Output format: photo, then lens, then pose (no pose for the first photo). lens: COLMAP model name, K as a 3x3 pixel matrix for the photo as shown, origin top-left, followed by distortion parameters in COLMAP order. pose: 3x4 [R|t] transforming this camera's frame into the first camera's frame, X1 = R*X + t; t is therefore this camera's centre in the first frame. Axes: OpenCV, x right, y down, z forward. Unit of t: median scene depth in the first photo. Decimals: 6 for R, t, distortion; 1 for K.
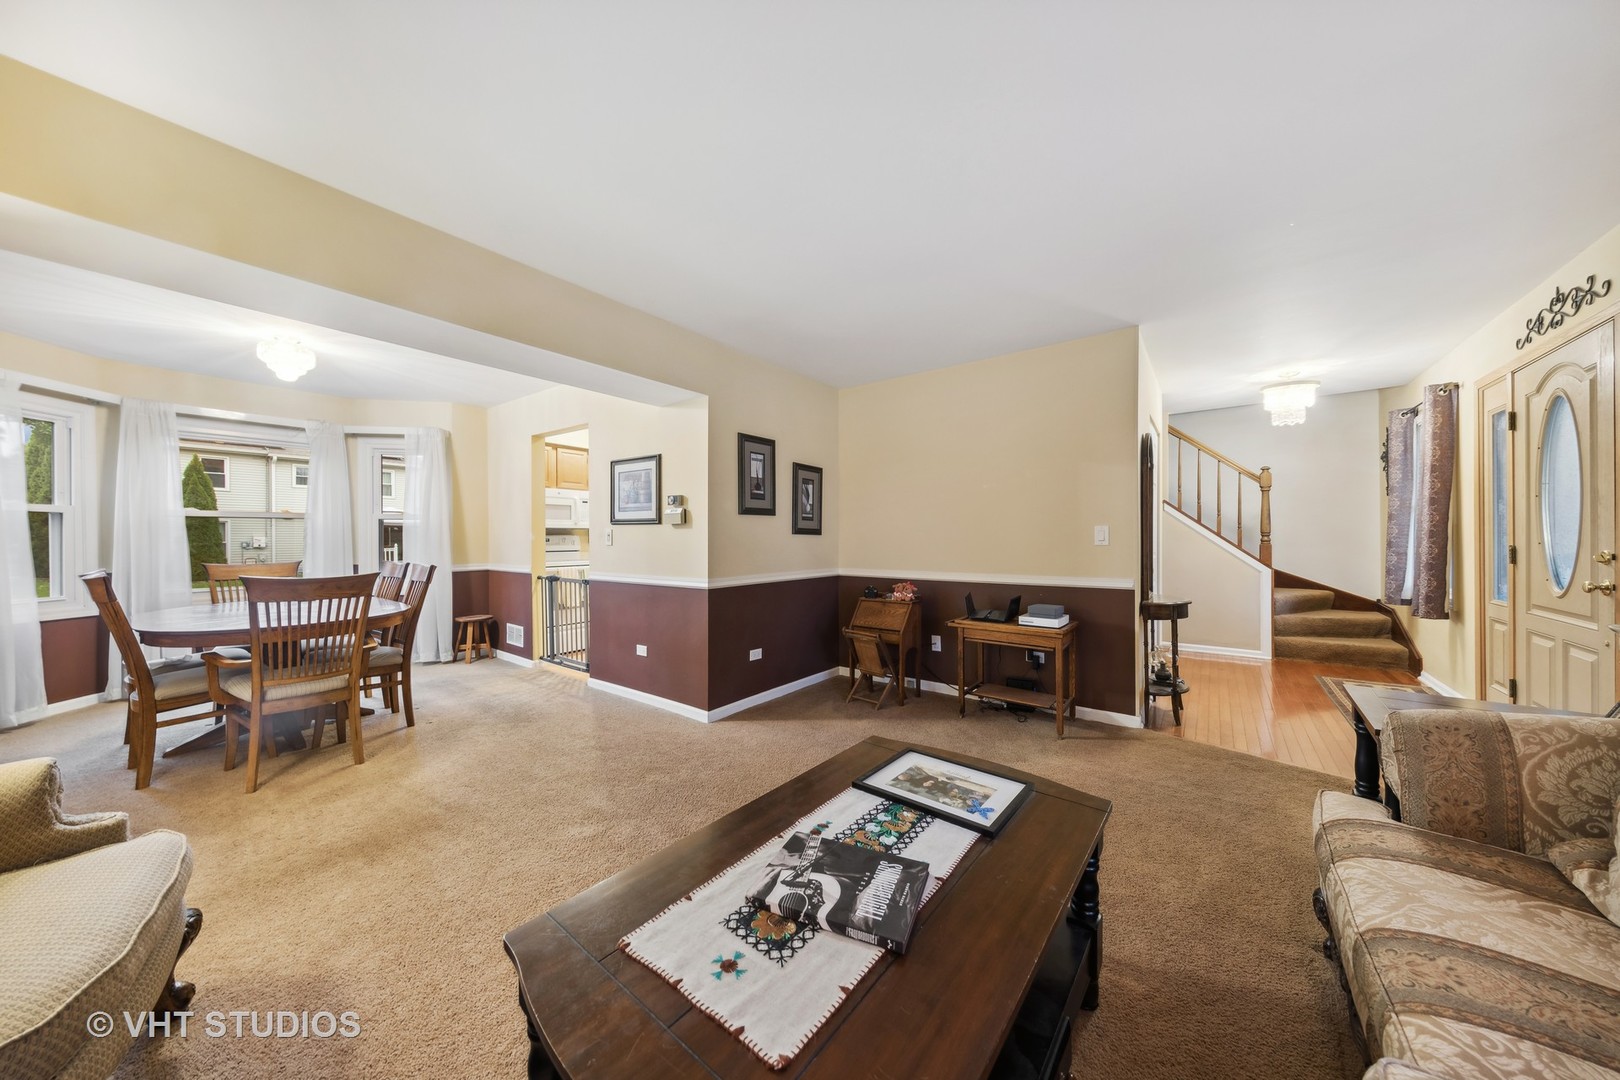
lens RADIAL K [[531.3, 0, 817.2], [0, 531.3, 538.1], [0, 0, 1]] dist [-0.001491, -0.000270]
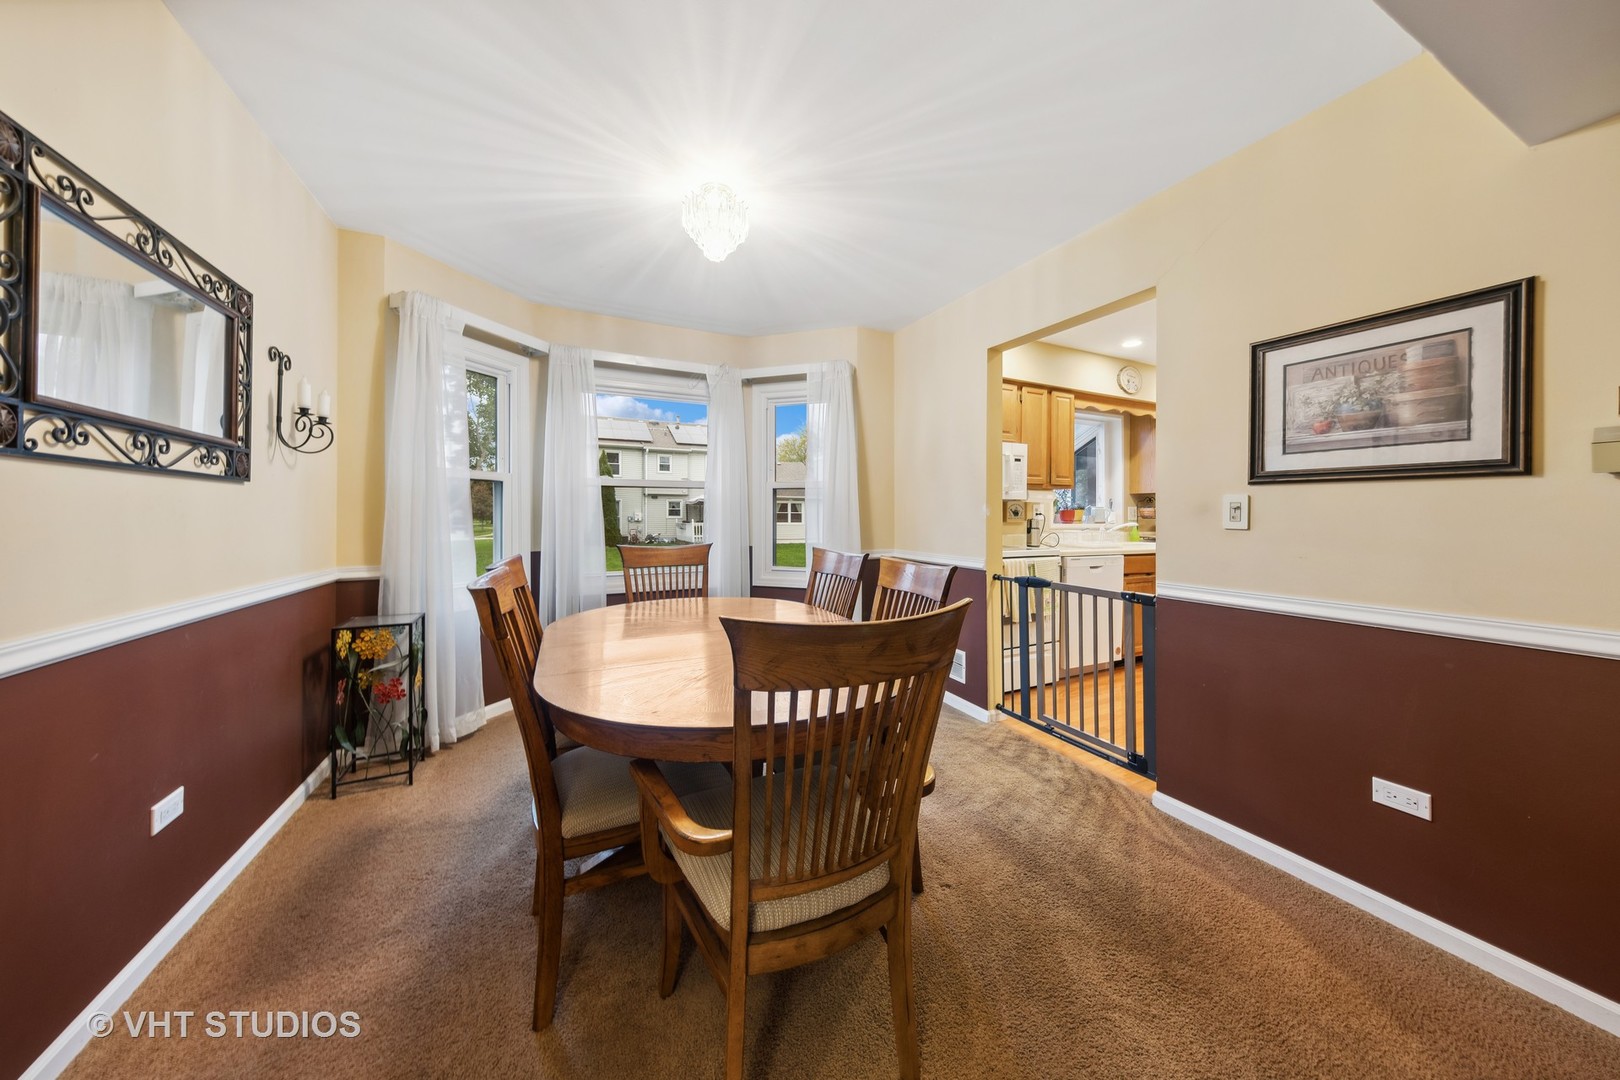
lens RADIAL K [[531.3, 0, 809.6], [0, 531.3, 512.5], [0, 0, 1]] dist [-0.001491, -0.000270]
pose [[0.881126, 0.003966, -0.472865, -0.514156], [-0.006871, 0.999967, -0.004416, 0.003411], [0.472832, 0.007141, 0.881124, 0.424803]]
